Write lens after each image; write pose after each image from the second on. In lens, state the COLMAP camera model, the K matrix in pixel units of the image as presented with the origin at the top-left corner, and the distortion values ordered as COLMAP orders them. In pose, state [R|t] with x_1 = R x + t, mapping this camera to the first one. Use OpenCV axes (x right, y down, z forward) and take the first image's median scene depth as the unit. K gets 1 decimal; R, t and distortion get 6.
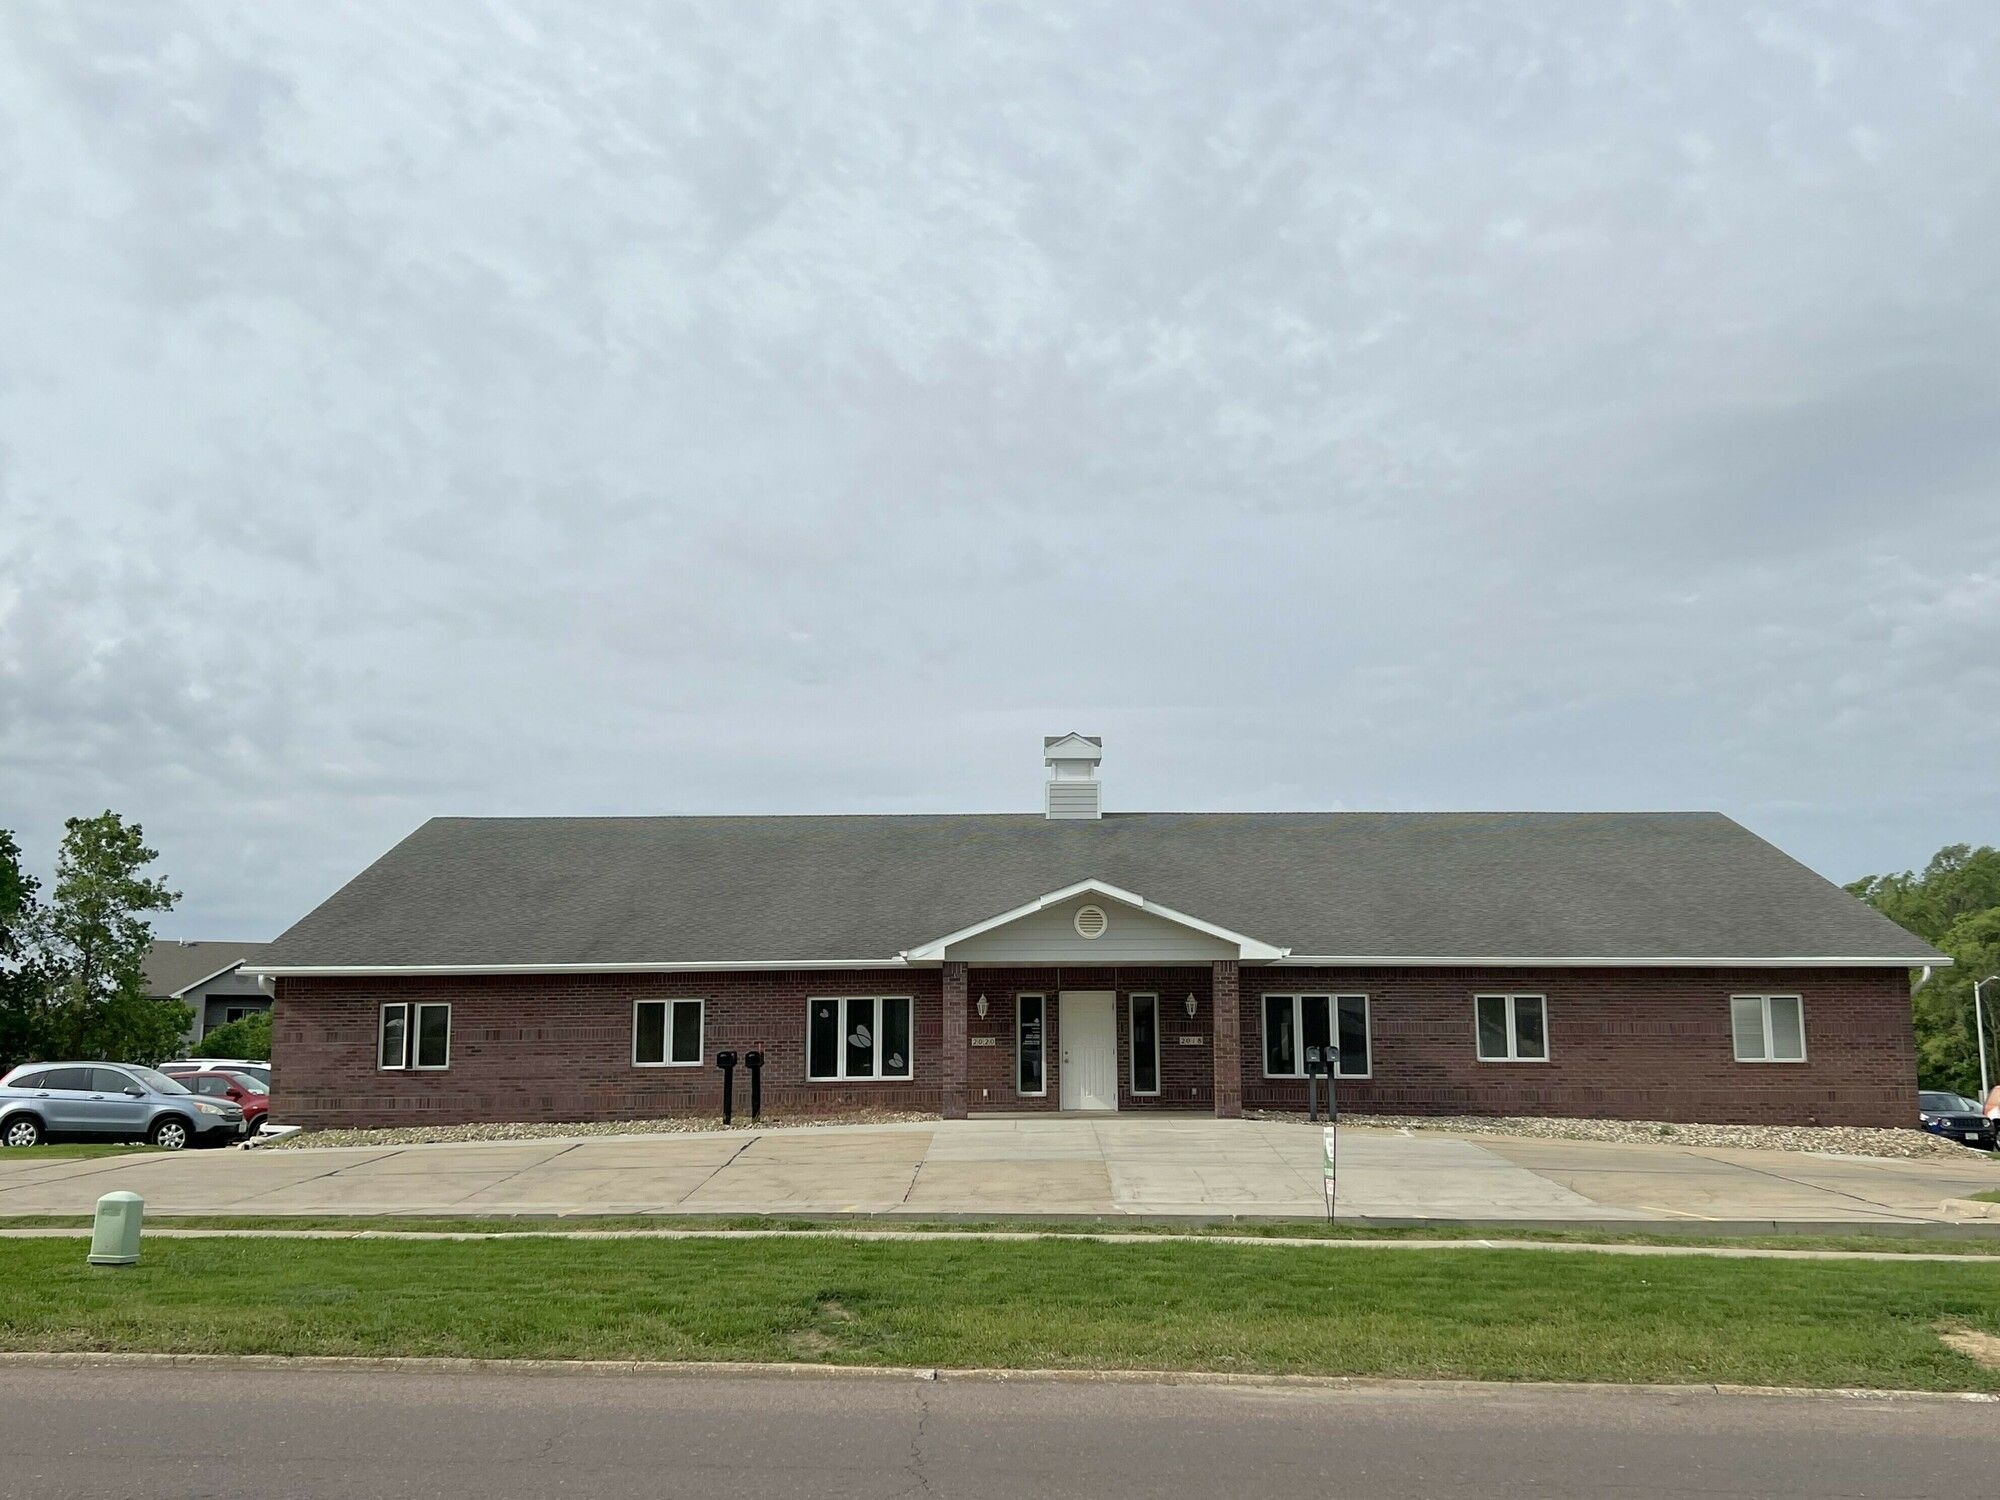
lens RADIAL K [[1870.4, 0, 996.6], [0, 1870.4, 755.1], [0, 0, 1]] dist [-0.029821, 0.000000]
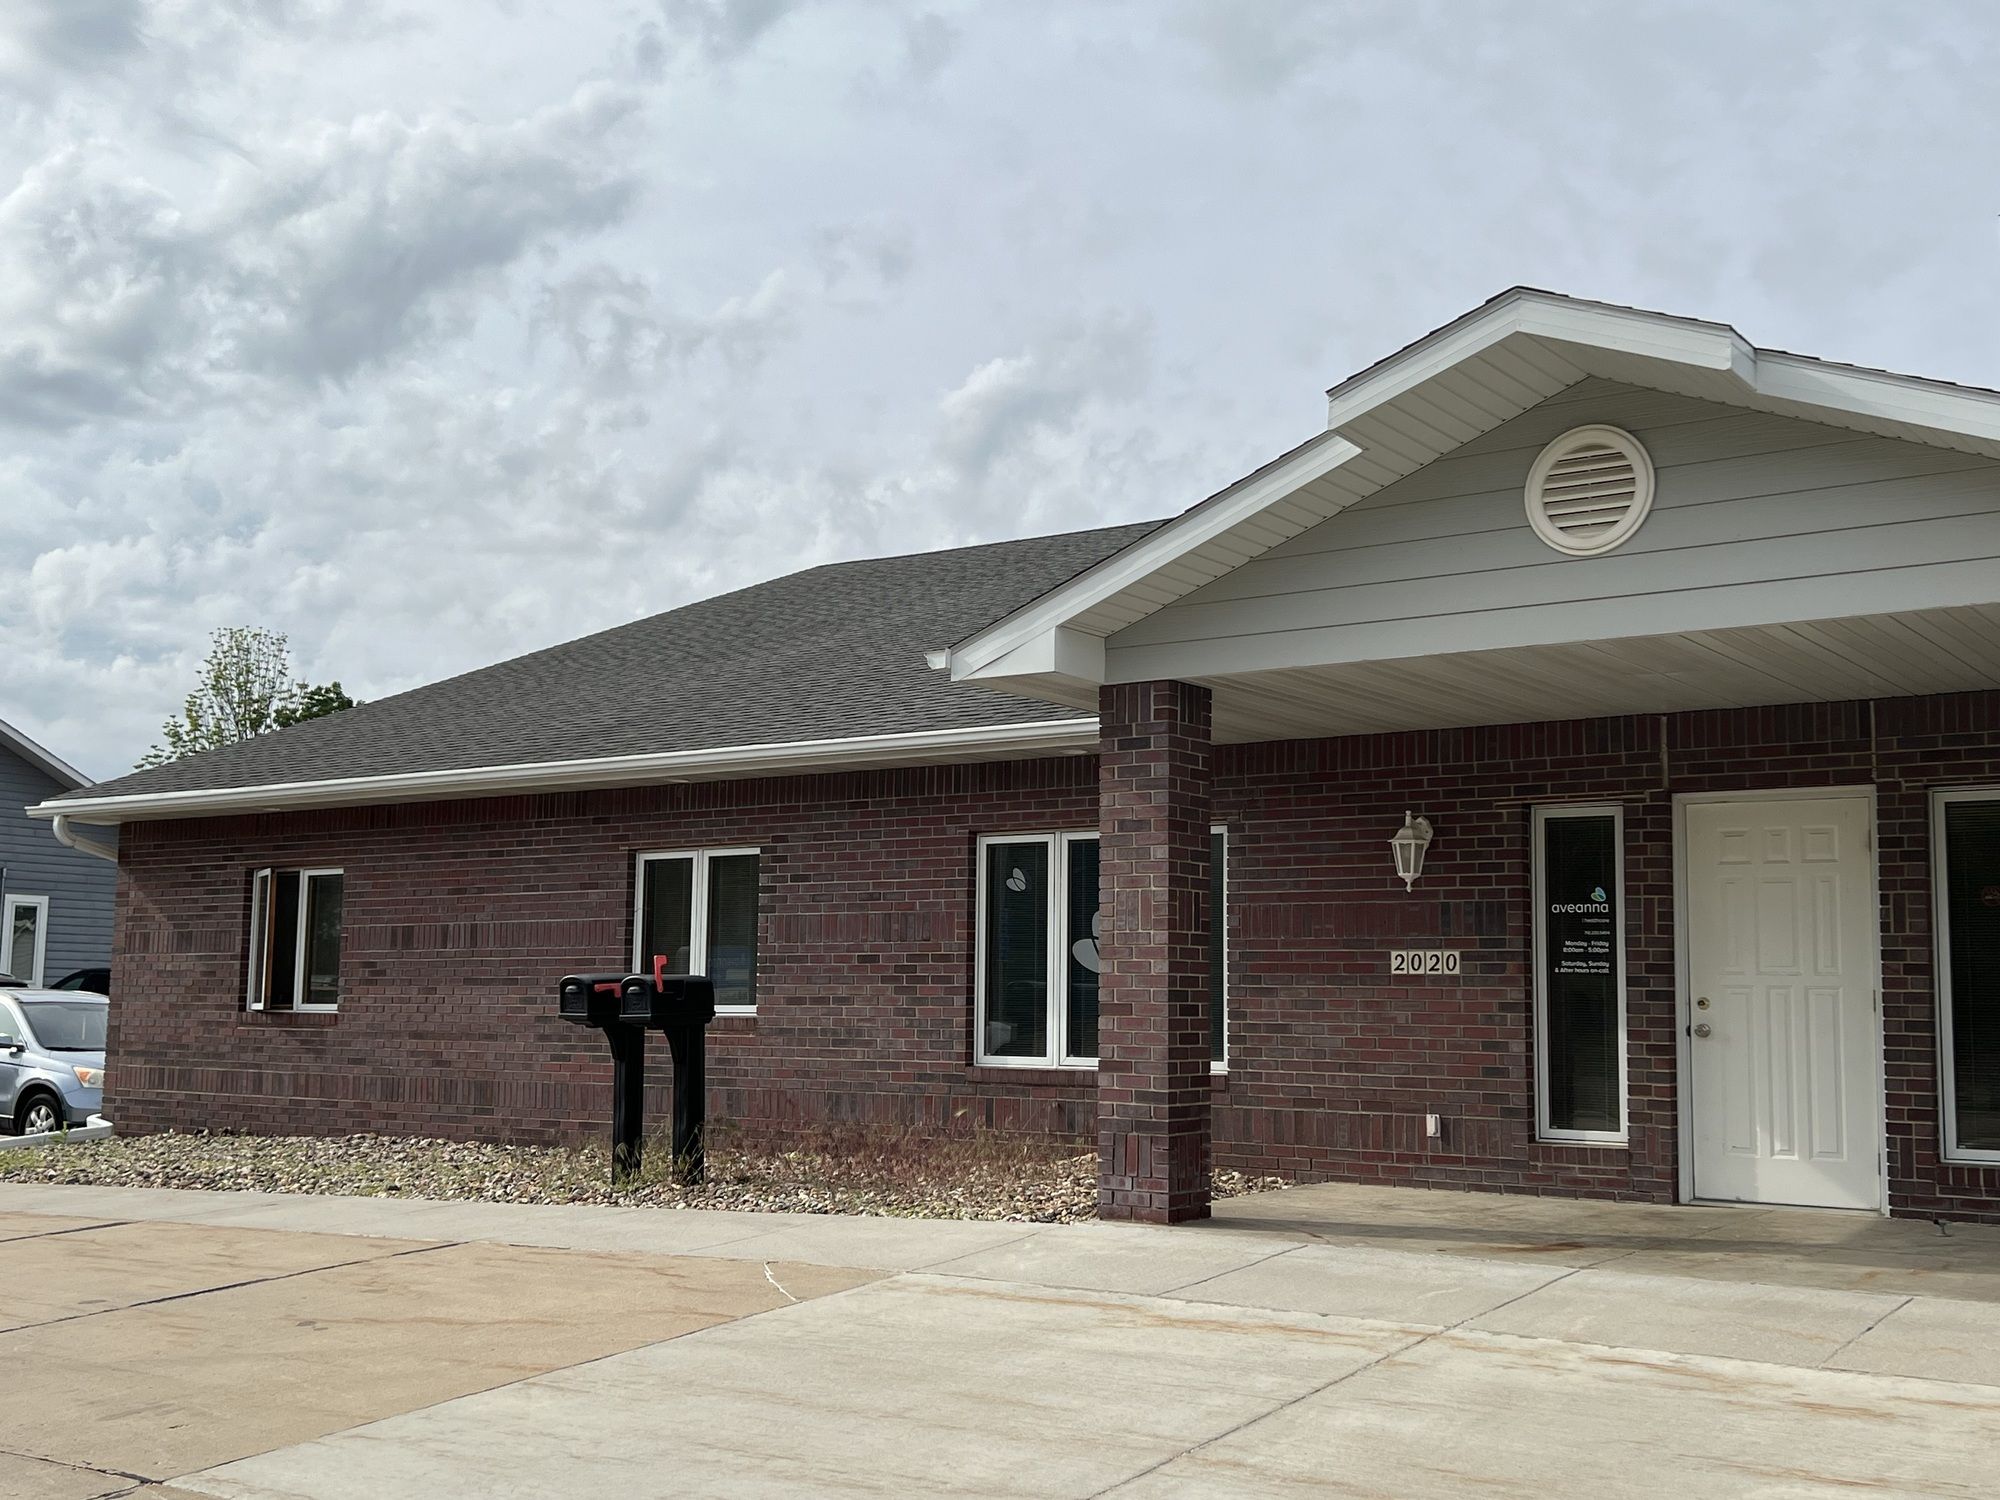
lens RADIAL K [[2236.0, 0, 995.3], [0, 2236.0, 745.0], [0, 0, 1]] dist [0.002315, 0.000000]
pose [[0.794090, -0.049845, -0.605753, 0.165713], [0.069214, 0.997564, 0.008648, 0.108995], [0.603846, -0.048793, 0.795606, 0.660829]]
